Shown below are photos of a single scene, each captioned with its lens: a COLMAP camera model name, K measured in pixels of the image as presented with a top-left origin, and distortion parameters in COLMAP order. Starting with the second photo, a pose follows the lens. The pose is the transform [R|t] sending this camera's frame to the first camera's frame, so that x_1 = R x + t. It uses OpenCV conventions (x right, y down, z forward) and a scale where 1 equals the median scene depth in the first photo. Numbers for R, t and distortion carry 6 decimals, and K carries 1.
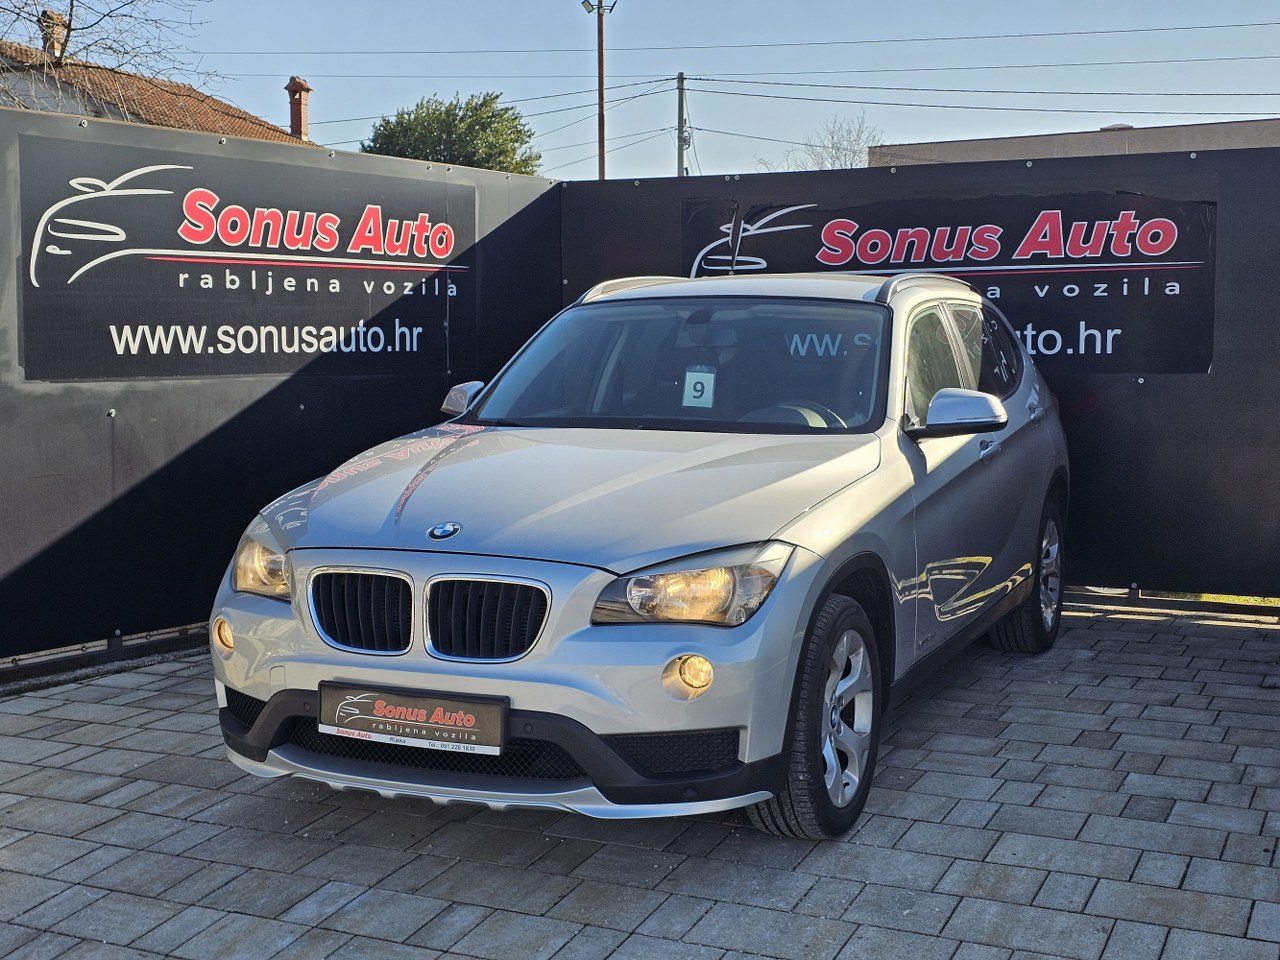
lens RADIAL K [[1694.2, 0, 655.2], [0, 1694.2, 482.4], [0, 0, 1]] dist [0.210024, -0.718223]
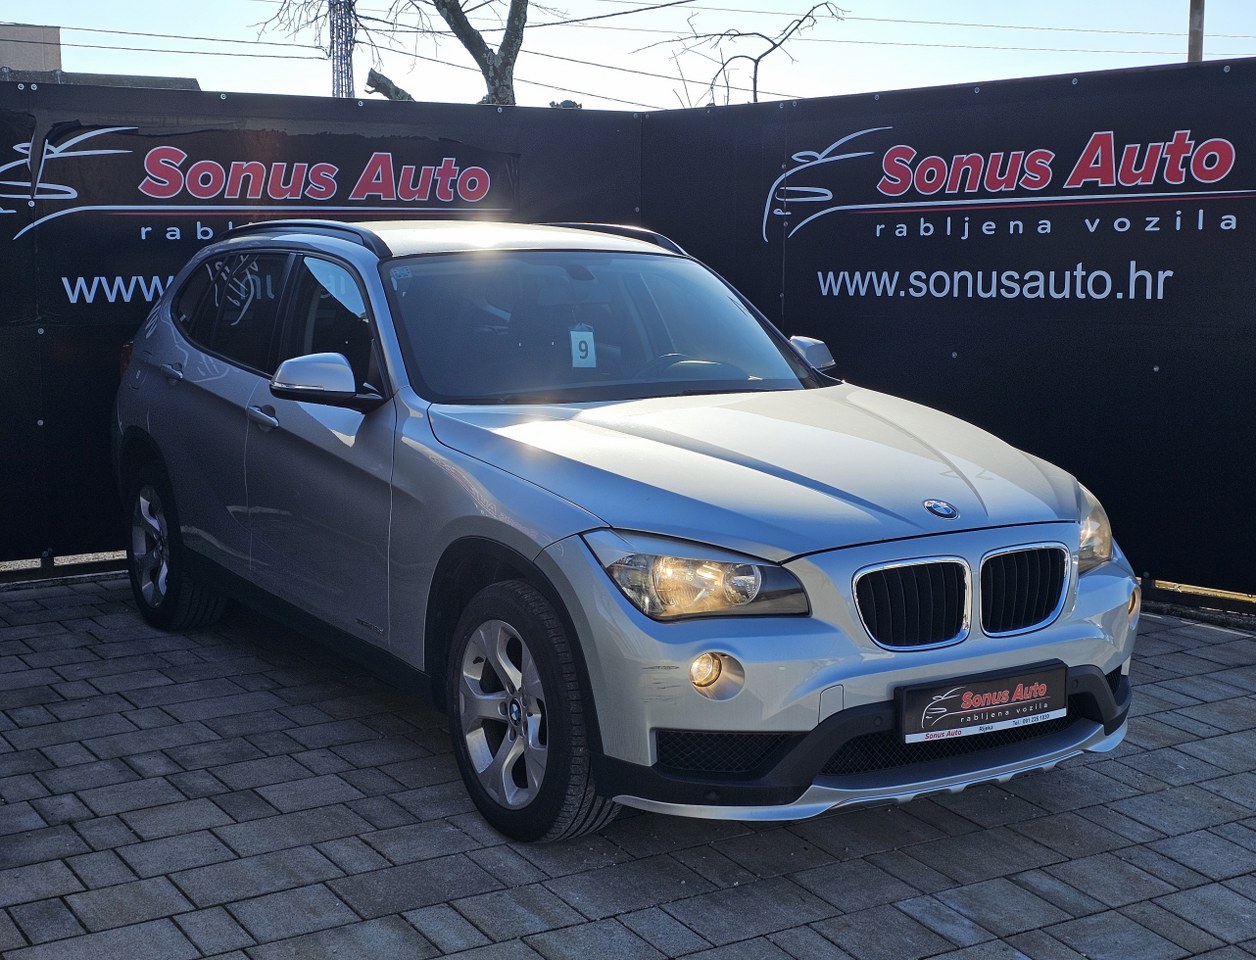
lens RADIAL K [[1727.9, 0, 634.8], [0, 1727.9, 451.3], [0, 0, 1]] dist [0.177632, -0.503603]
pose [[0.551393, -0.099899, 0.828243, -0.617854], [0.074195, 0.994742, 0.070587, -0.051824], [-0.830940, 0.022531, 0.555906, 0.357115]]
